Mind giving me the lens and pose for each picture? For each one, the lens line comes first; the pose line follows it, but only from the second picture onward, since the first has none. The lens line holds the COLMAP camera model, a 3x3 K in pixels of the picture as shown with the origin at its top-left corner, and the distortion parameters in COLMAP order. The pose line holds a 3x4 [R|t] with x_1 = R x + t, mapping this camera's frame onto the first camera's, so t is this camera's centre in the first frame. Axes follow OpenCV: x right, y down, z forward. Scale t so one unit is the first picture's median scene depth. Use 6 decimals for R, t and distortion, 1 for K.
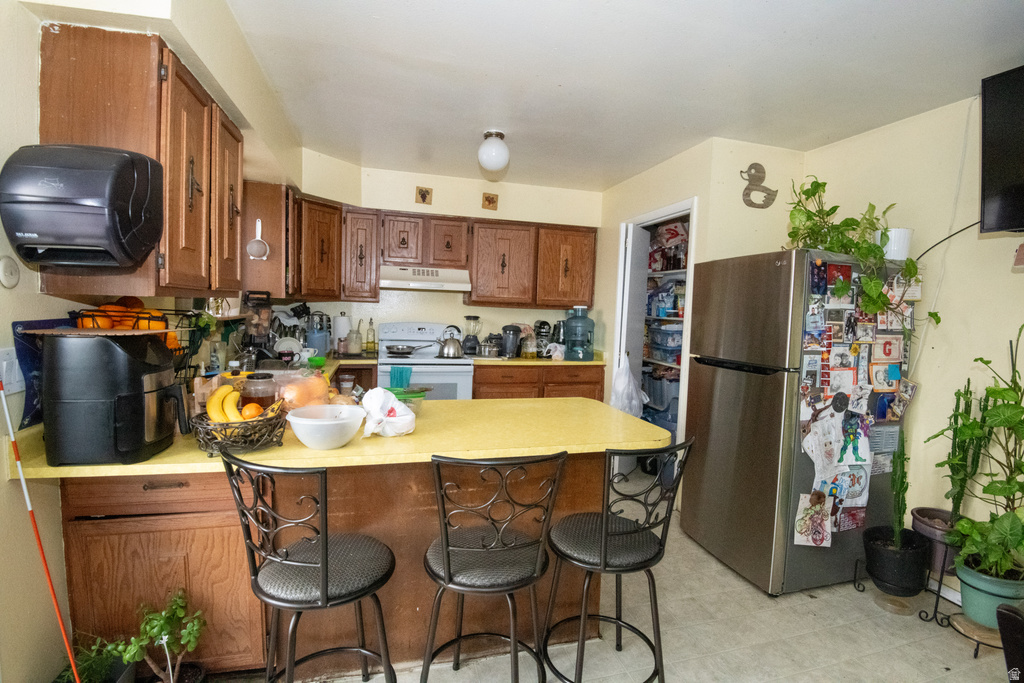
lens RADIAL K [[471.4, 0, 514.3], [0, 471.4, 340.1], [0, 0, 1]] dist [-0.010066, -0.022206]
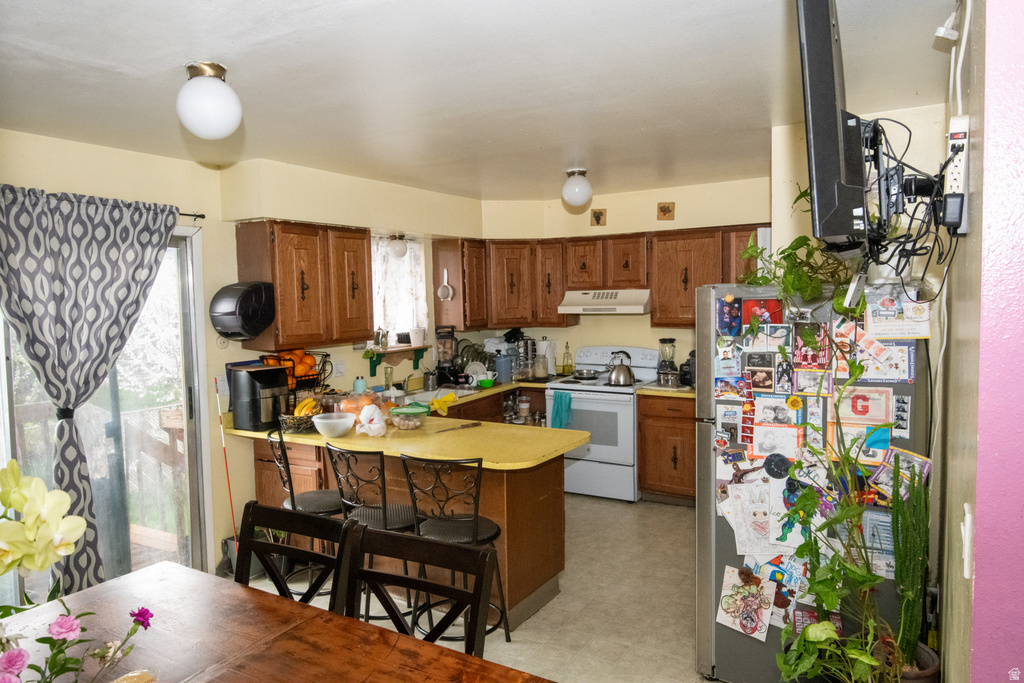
lens RADIAL K [[669.3, 0, 512.0], [0, 669.3, 341.5], [0, 0, 1]] dist [0.030444, -0.031502]
pose [[0.688116, 0.001116, -0.725600, 0.913728], [-0.006361, 0.999970, -0.004494, -0.056571], [0.725573, 0.007708, 0.688102, -0.109324]]
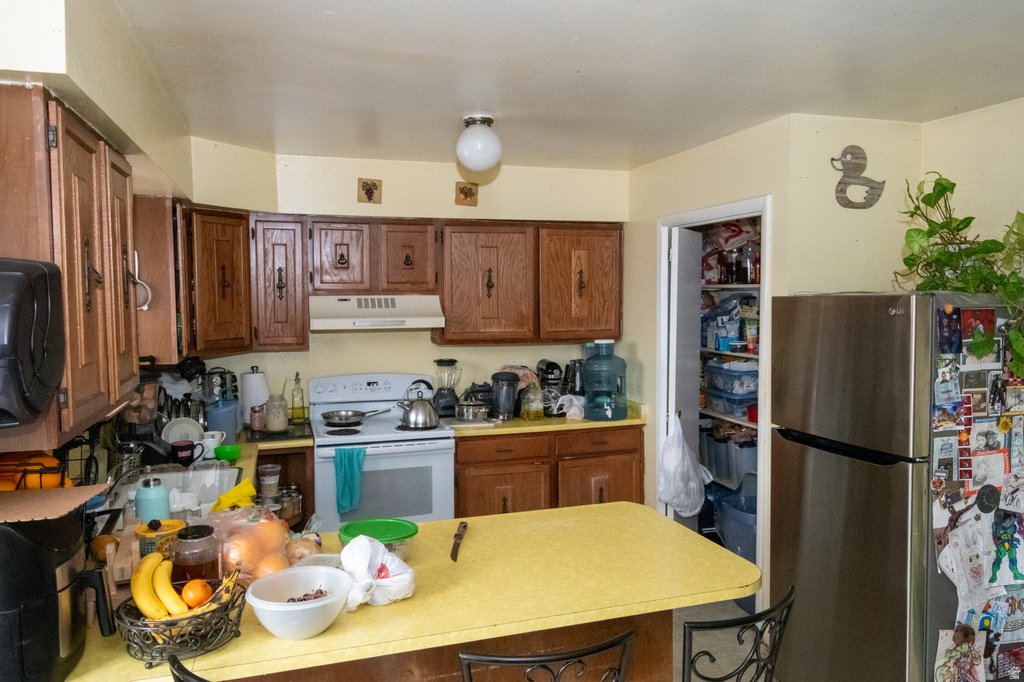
lens RADIAL K [[726.8, 0, 512.0], [0, 726.8, 341.0], [0, 0, 1]] dist [0.005747, -0.005605]
pose [[0.998326, -0.044416, 0.037038, -0.047044], [0.044623, 0.998992, -0.004792, -0.101422], [-0.036788, 0.006437, 0.999302, -0.070317]]
